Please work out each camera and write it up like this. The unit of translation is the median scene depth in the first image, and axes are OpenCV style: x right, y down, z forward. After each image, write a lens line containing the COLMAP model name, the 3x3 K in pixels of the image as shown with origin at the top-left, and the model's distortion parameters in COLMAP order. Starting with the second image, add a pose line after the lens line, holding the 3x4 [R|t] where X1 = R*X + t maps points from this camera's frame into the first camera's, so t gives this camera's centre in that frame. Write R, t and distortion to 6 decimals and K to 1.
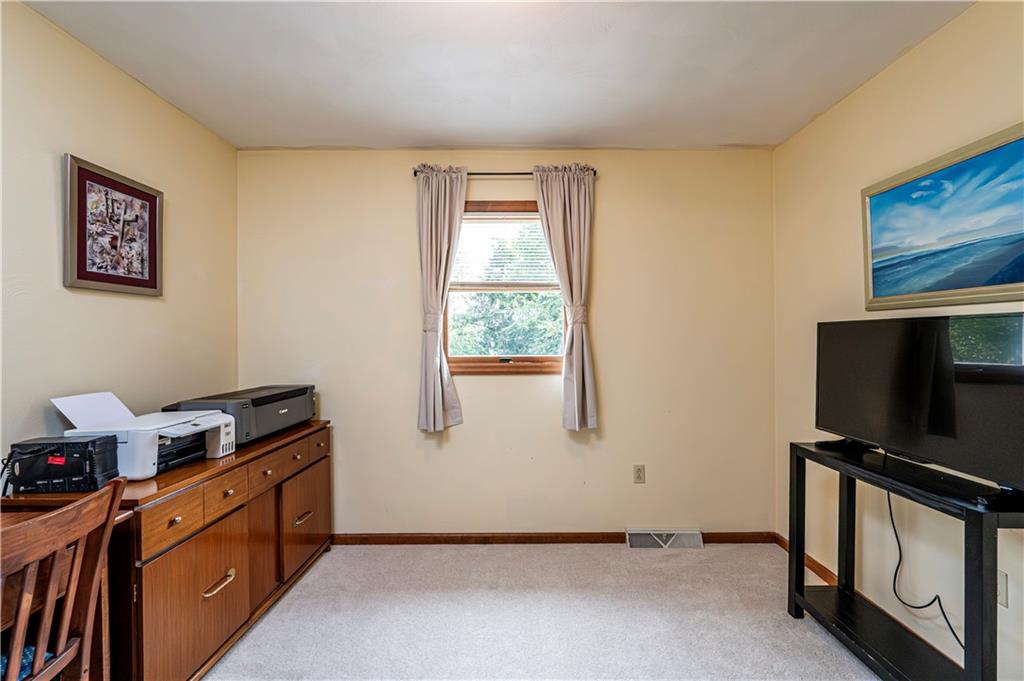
lens RADIAL K [[433.1, 0, 512.0], [0, 433.1, 340.5], [0, 0, 1]] dist [-0.000322, -0.000015]
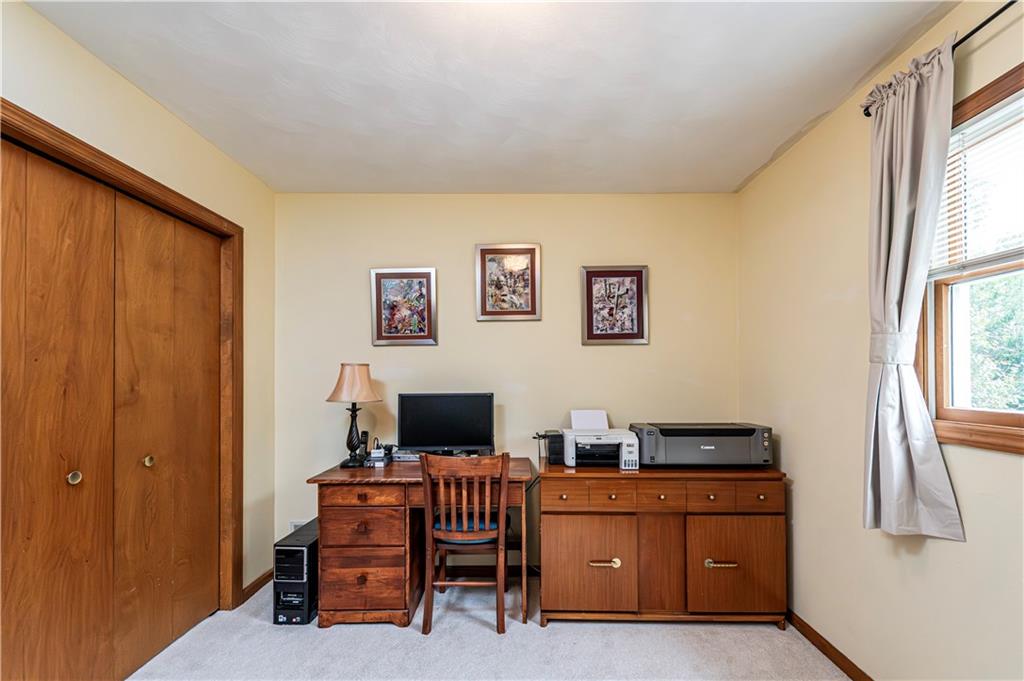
lens RADIAL K [[416.8, 0, 512.9], [0, 416.8, 375.2], [0, 0, 1]] dist [-0.000129, -0.000086]
pose [[-0.021766, 0.000989, -0.999763, 0.533610], [0.001947, 0.999998, 0.000947, -0.007363], [0.999761, -0.001926, -0.021768, 0.675087]]
